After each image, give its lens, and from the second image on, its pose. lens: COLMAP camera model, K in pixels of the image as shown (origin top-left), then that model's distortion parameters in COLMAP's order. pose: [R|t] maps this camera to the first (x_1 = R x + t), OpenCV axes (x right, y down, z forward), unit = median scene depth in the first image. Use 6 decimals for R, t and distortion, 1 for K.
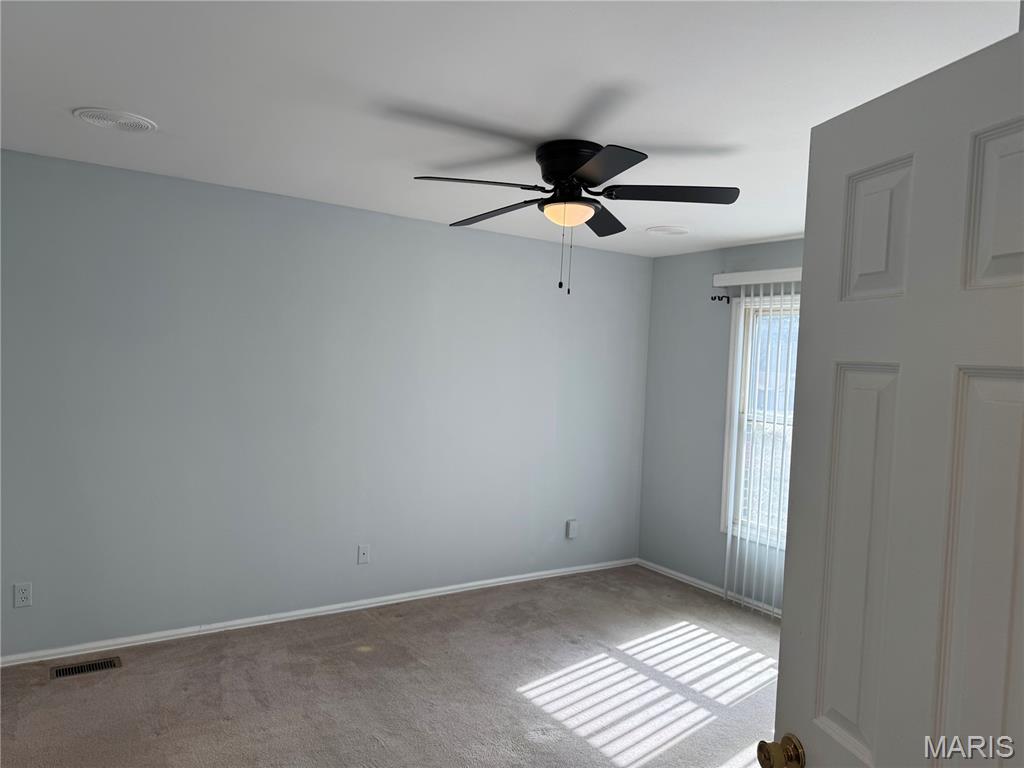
lens RADIAL K [[730.0, 0, 512.1], [0, 730.0, 383.9], [0, 0, 1]] dist [0.013039, -0.003612]
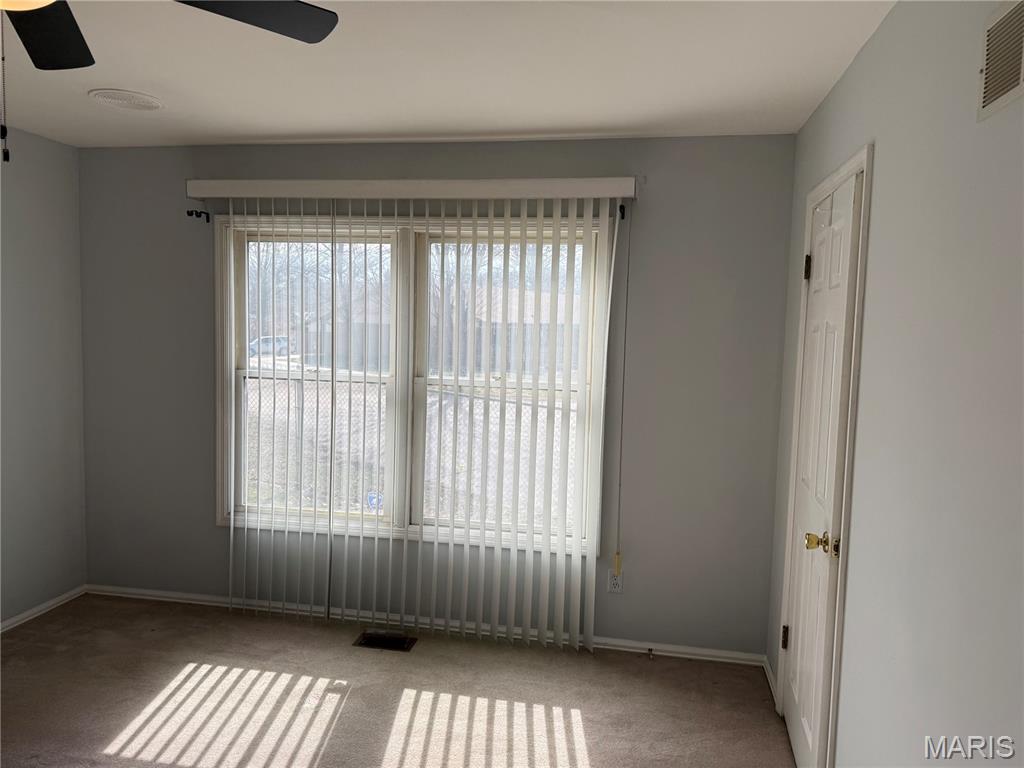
lens RADIAL K [[730.0, 0, 508.5], [0, 730.0, 367.4], [0, 0, 1]] dist [0.013039, -0.003612]
pose [[0.689530, -0.082510, 0.719542, -0.042733], [0.023456, 0.995512, 0.091678, -0.025124], [-0.723877, -0.046337, 0.688371, 0.274026]]
